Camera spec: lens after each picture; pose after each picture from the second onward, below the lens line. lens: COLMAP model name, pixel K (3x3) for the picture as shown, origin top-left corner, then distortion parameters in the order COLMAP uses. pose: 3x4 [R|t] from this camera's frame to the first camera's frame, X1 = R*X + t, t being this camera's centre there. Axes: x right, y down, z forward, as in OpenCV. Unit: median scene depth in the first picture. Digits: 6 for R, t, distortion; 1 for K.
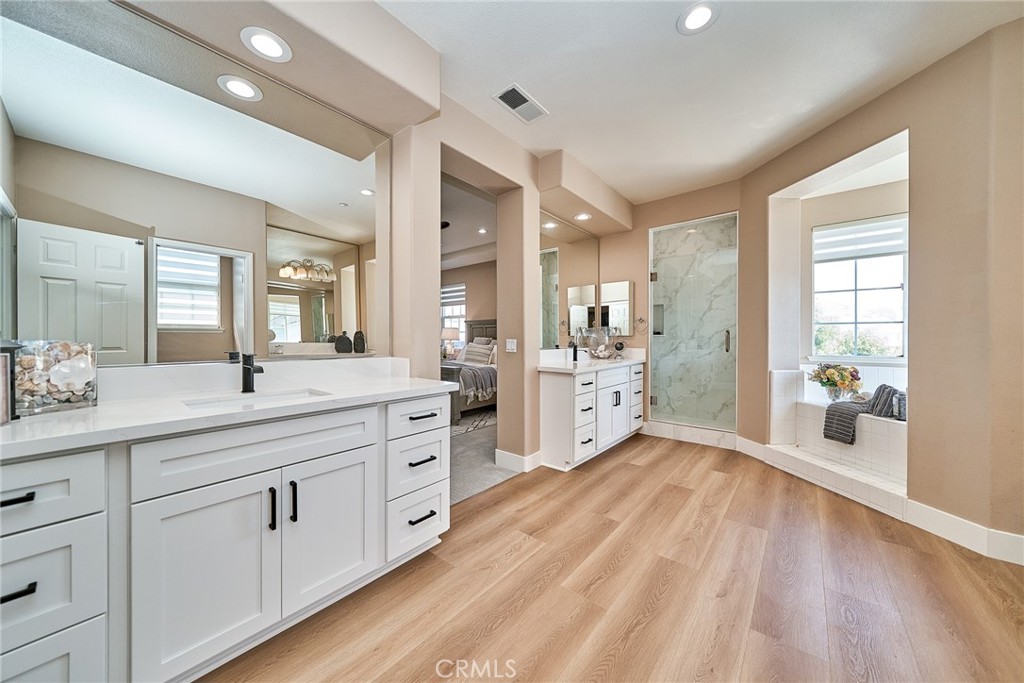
lens RADIAL K [[350.8, 0, 510.7], [0, 350.8, 340.3], [0, 0, 1]] dist [-0.001187, 0.000009]
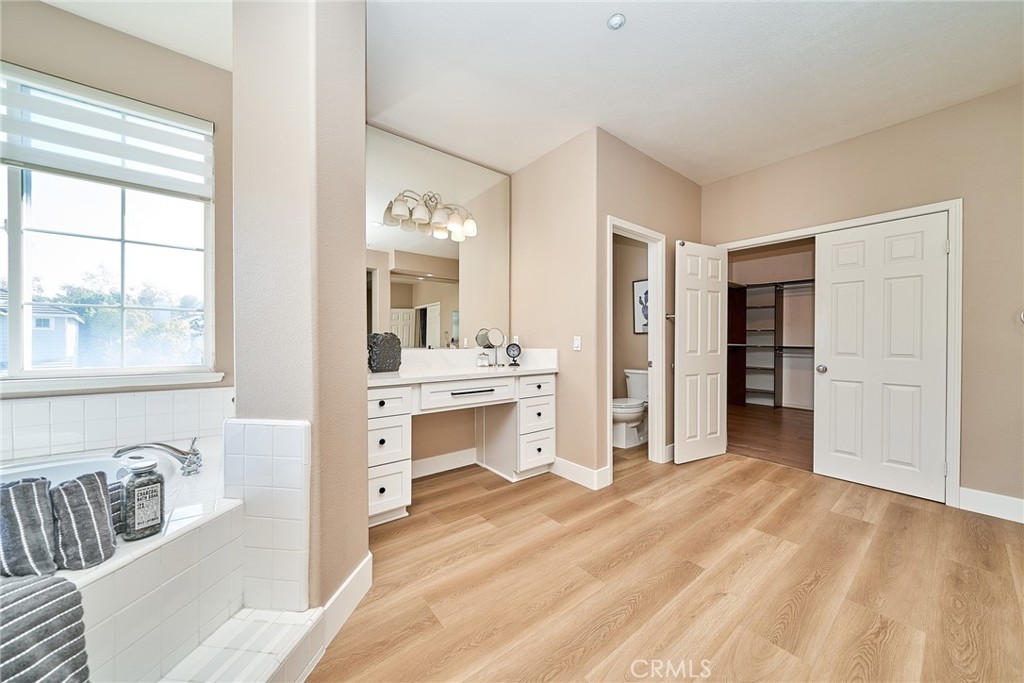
lens RADIAL K [[350.8, 0, 518.2], [0, 350.8, 339.1], [0, 0, 1]] dist [-0.001187, 0.000009]
pose [[-0.978970, -0.003820, 0.203970, 0.943825], [-0.002139, 0.999962, 0.008459, -0.013057], [-0.203995, 0.007845, -0.978941, 2.045842]]
